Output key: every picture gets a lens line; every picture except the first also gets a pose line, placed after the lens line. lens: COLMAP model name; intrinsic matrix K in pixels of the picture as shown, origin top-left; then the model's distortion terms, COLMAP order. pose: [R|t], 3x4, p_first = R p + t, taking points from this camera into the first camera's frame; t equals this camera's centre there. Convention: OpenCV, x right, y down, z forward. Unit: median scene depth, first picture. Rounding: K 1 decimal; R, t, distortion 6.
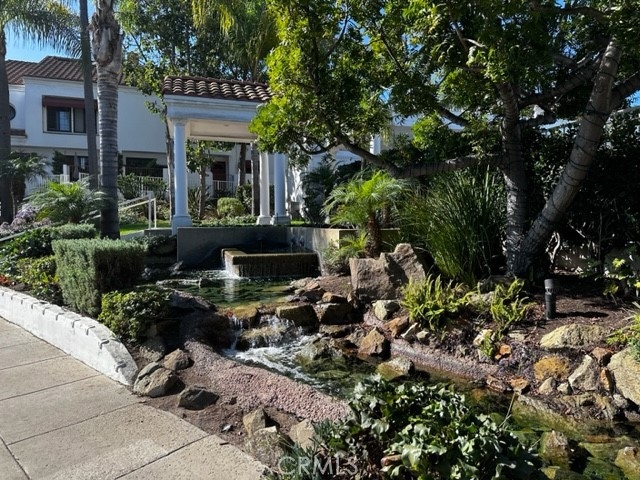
lens RADIAL K [[451.6, 0, 322.8], [0, 451.6, 235.9], [0, 0, 1]] dist [0.059834, -0.086156]
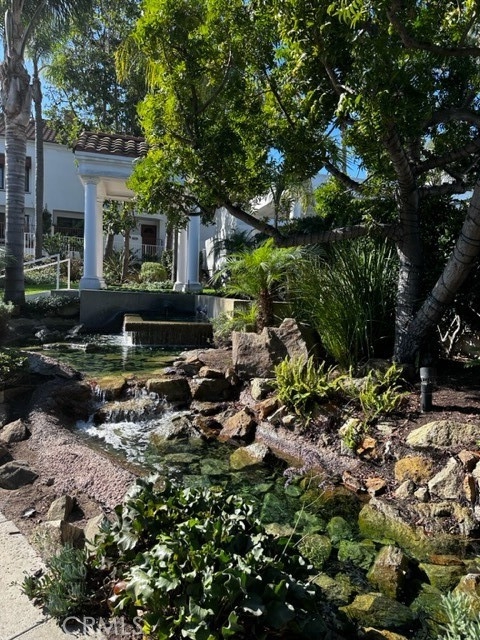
lens RADIAL K [[451.6, 0, 242.5], [0, 451.6, 324.2], [0, 0, 1]] dist [0.059834, -0.086156]
pose [[0.997759, 0.053051, -0.040764, 0.139000], [-0.051330, 0.997791, 0.042168, -0.006197], [0.042911, -0.039981, 0.998279, 0.084988]]
